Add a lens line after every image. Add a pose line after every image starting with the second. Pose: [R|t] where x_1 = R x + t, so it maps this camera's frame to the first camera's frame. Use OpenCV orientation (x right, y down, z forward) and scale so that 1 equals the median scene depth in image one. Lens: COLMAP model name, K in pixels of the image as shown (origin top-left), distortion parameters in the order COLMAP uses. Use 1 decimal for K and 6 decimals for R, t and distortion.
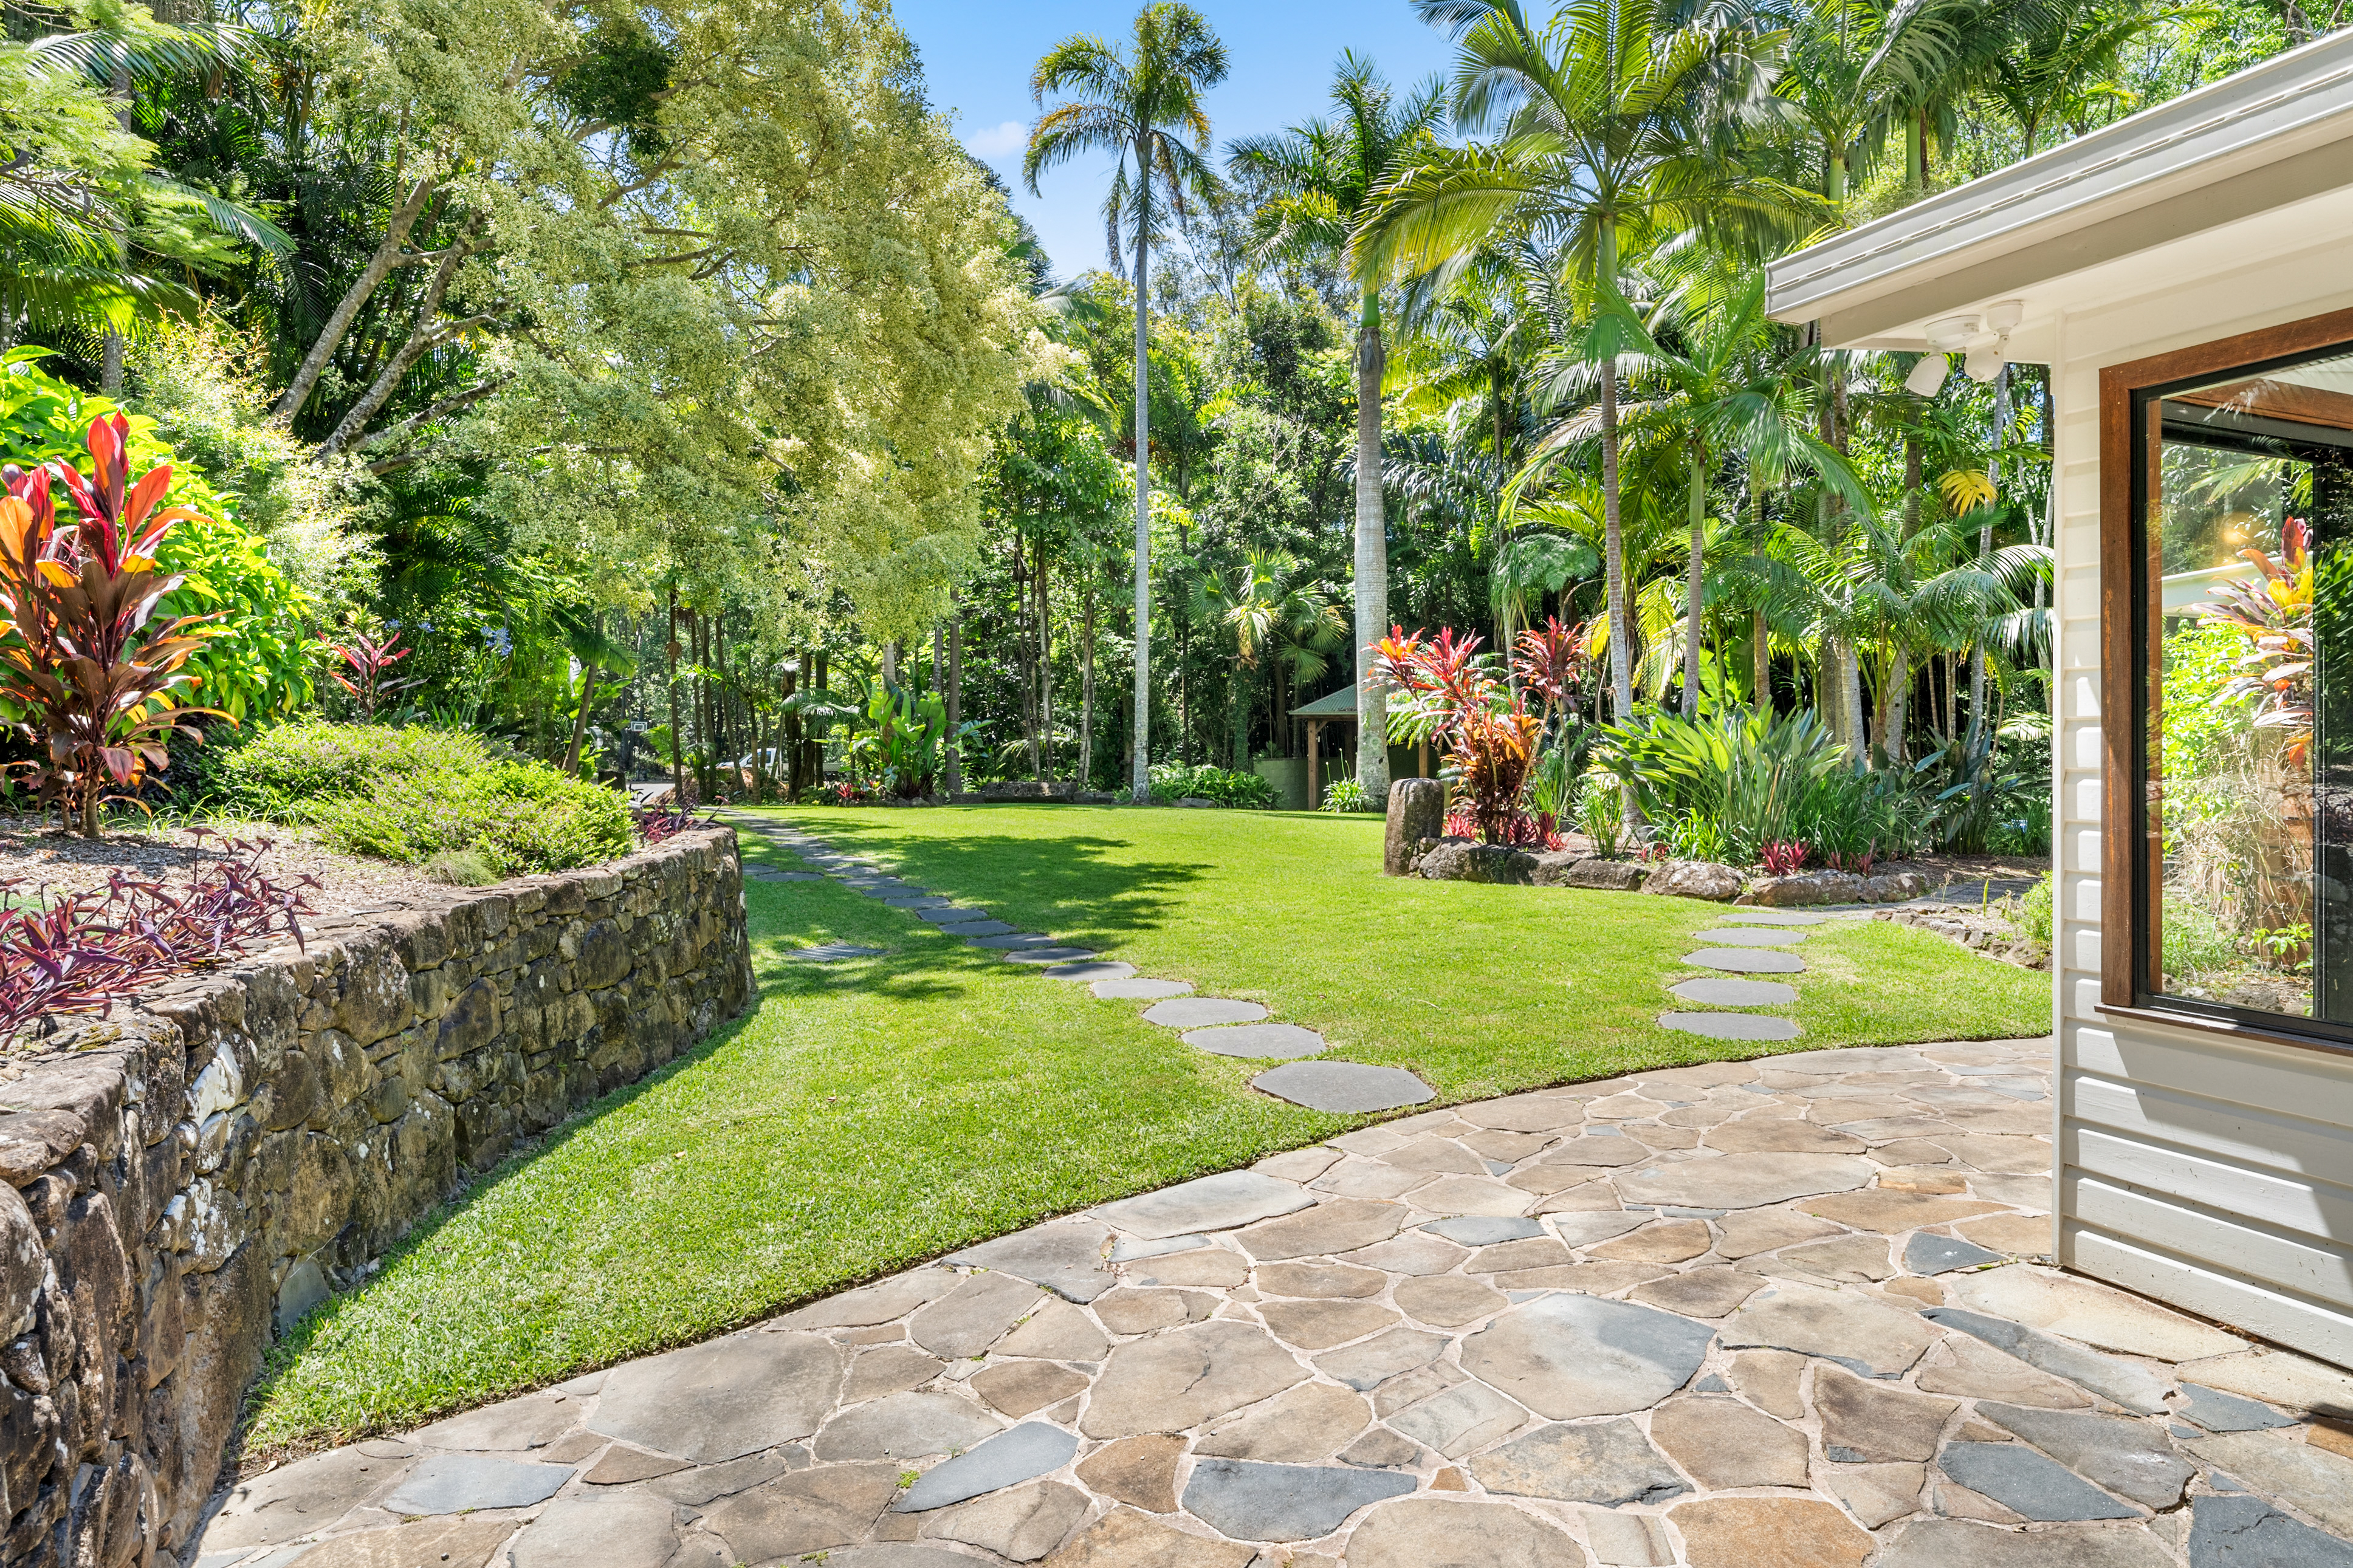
lens RADIAL K [[1345.5, 0, 1176.5], [0, 1345.5, 784.0], [0, 0, 1]] dist [0.000252, 0.000055]
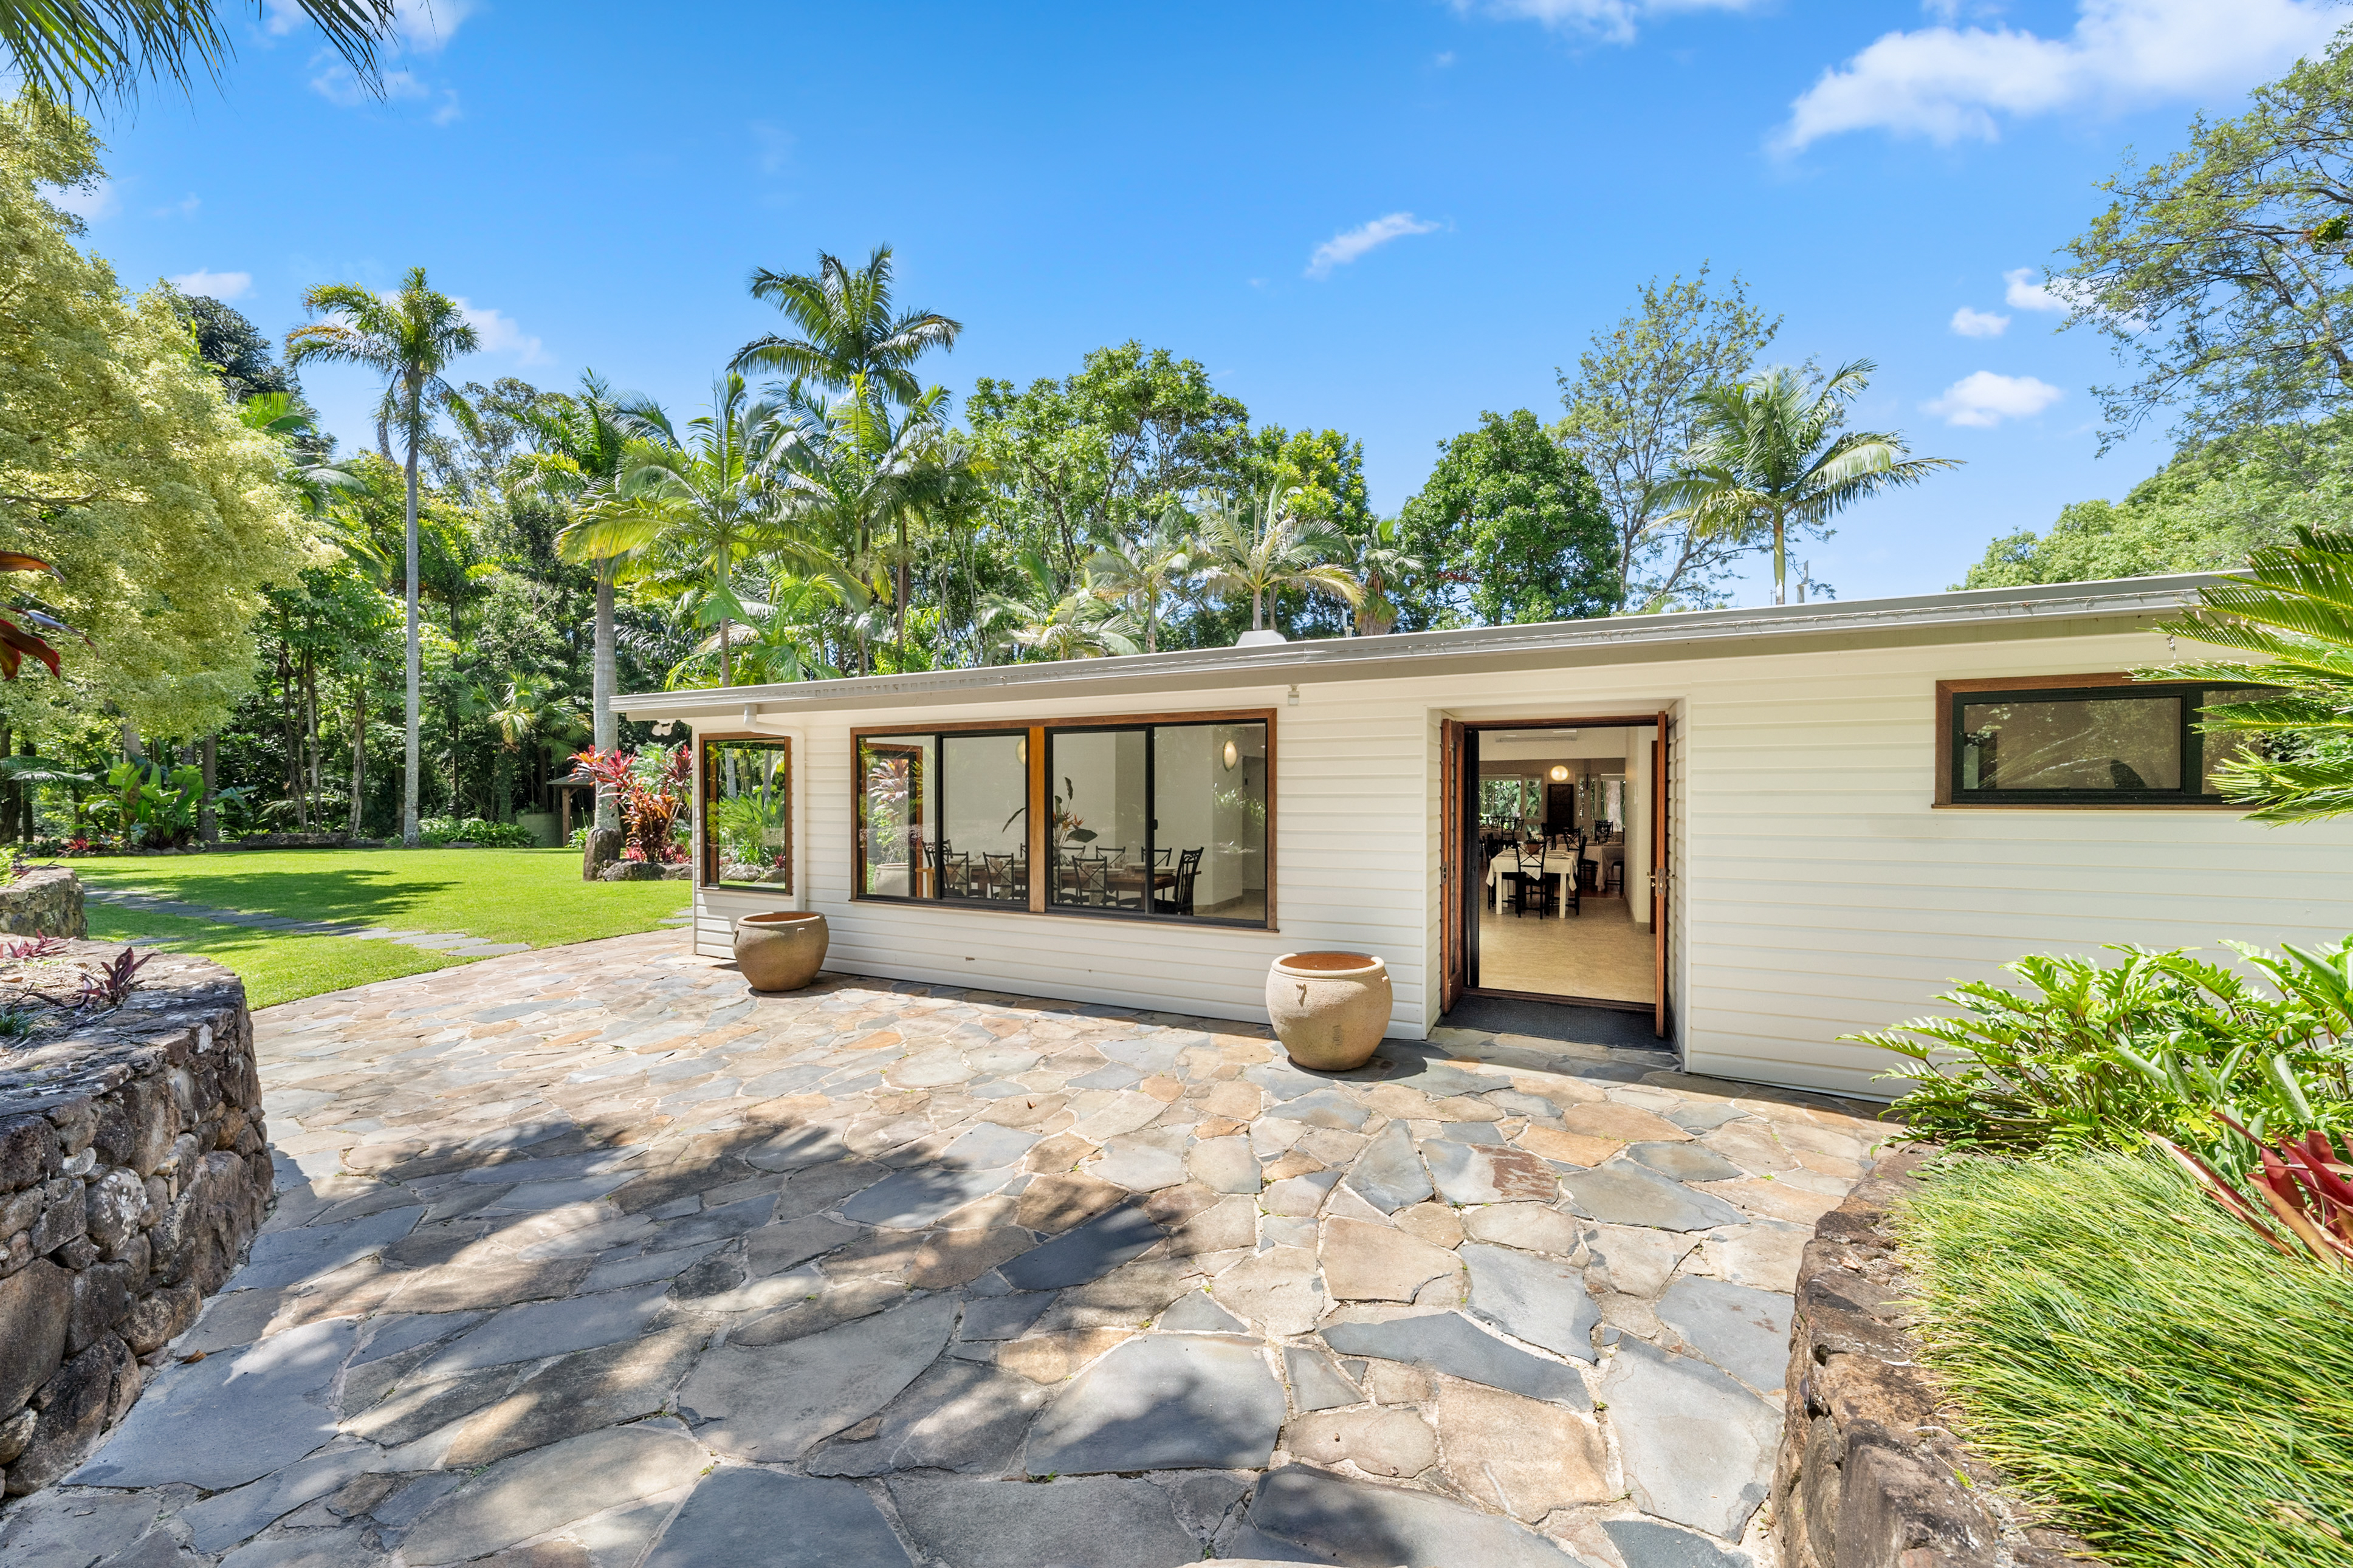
lens RADIAL K [[858.0, 0, 1179.8], [0, 858.0, 800.8], [0, 0, 1]] dist [0.019645, -0.004667]
pose [[0.771257, 0.001948, 0.636520, 0.014007], [0.014828, 0.999669, -0.021026, -0.002317], [-0.636351, 0.025654, 0.770973, -0.195329]]
